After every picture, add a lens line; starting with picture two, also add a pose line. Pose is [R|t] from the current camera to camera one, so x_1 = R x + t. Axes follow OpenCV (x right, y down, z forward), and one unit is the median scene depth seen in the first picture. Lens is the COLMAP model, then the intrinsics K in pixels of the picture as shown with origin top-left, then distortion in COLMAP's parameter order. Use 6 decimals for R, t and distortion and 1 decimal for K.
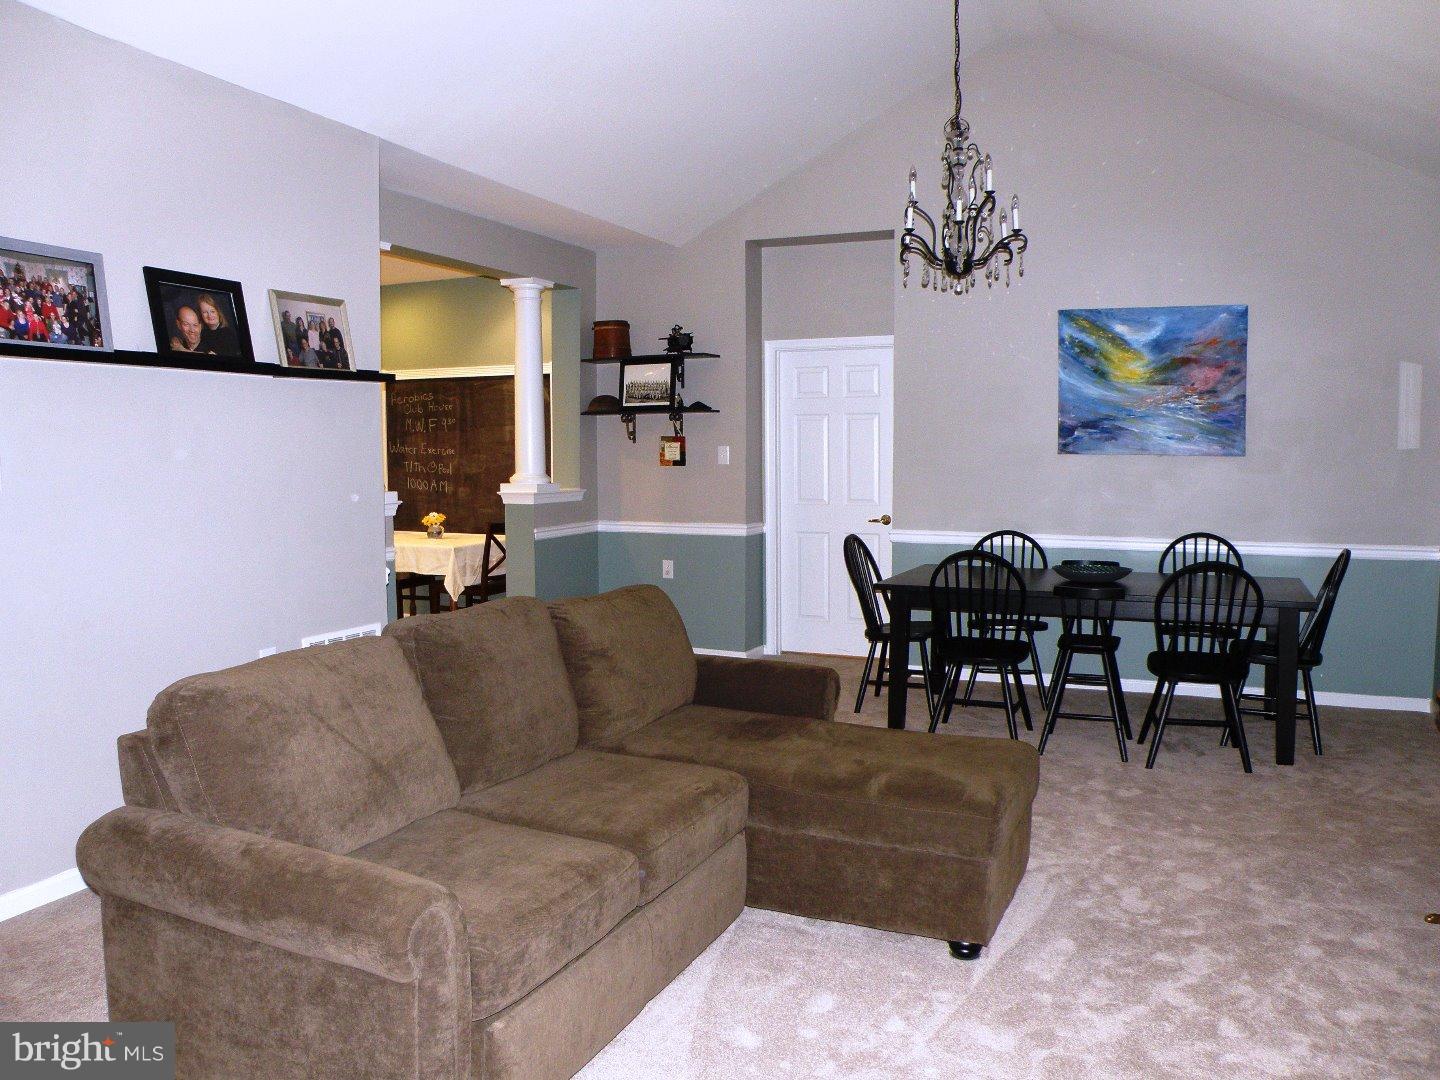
lens RADIAL K [[1068.5, 0, 720.4], [0, 1068.5, 497.5], [0, 0, 1]] dist [-0.002131, 0.000341]
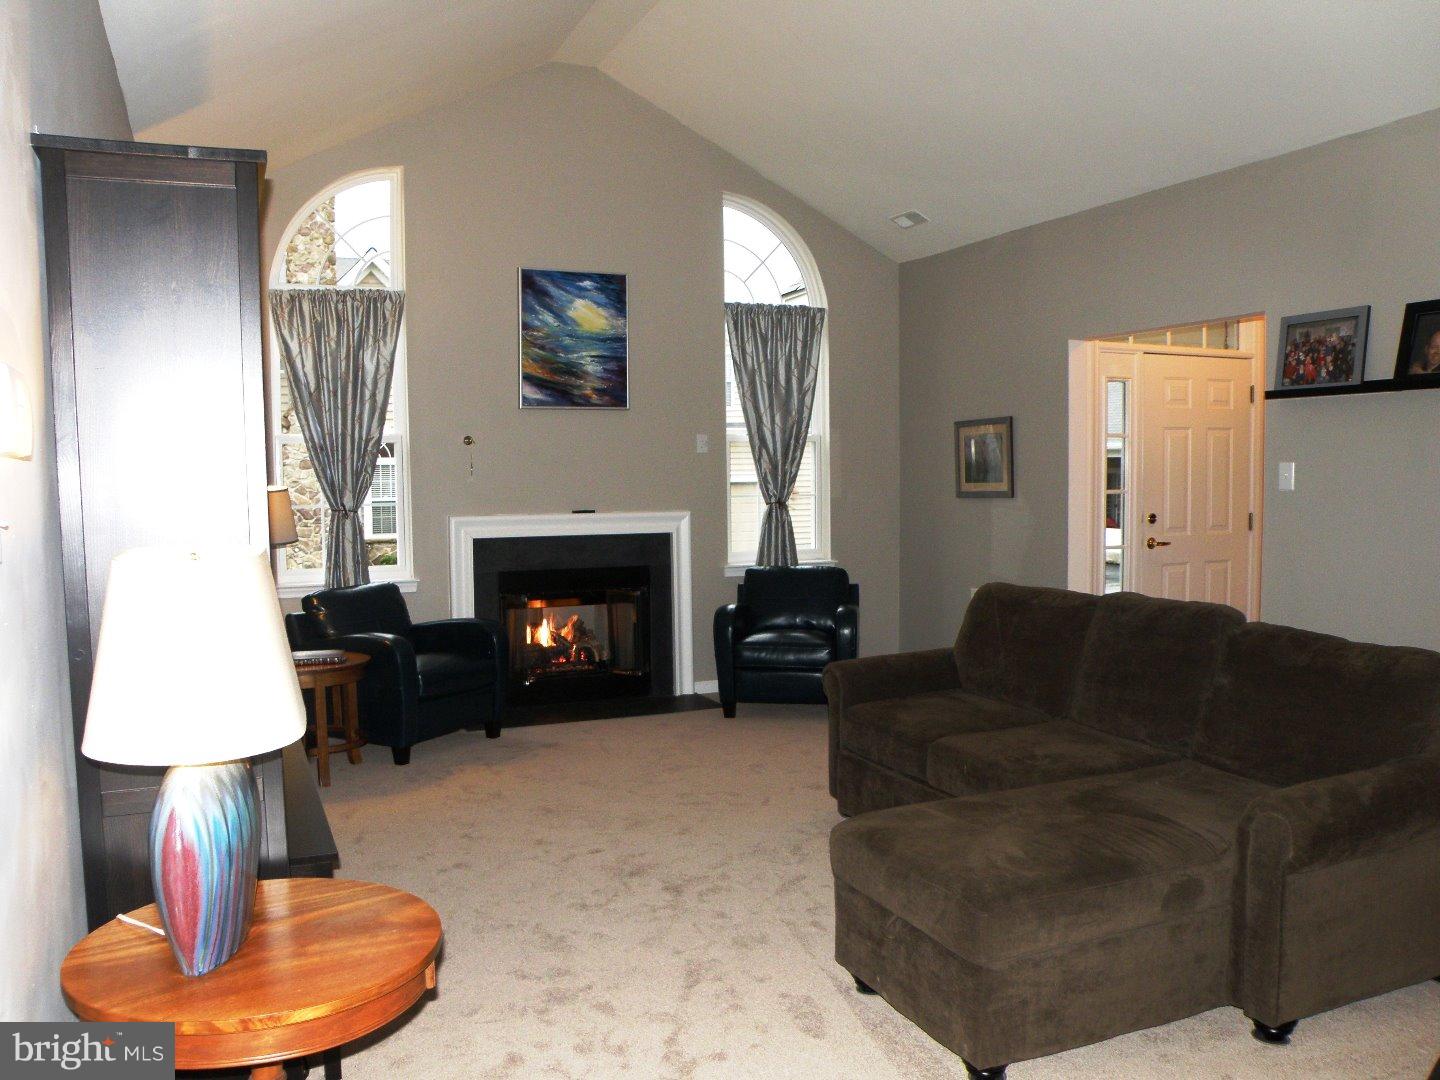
lens RADIAL K [[1170.1, 0, 720.0], [0, 1170.1, 540.0], [0, 0, 1]] dist [0.002526, 0.000755]
pose [[-0.645884, 0.057981, -0.761230, 0.745548], [-0.024811, 0.994991, 0.096838, -0.052146], [0.763032, 0.081433, -0.641211, 1.012599]]
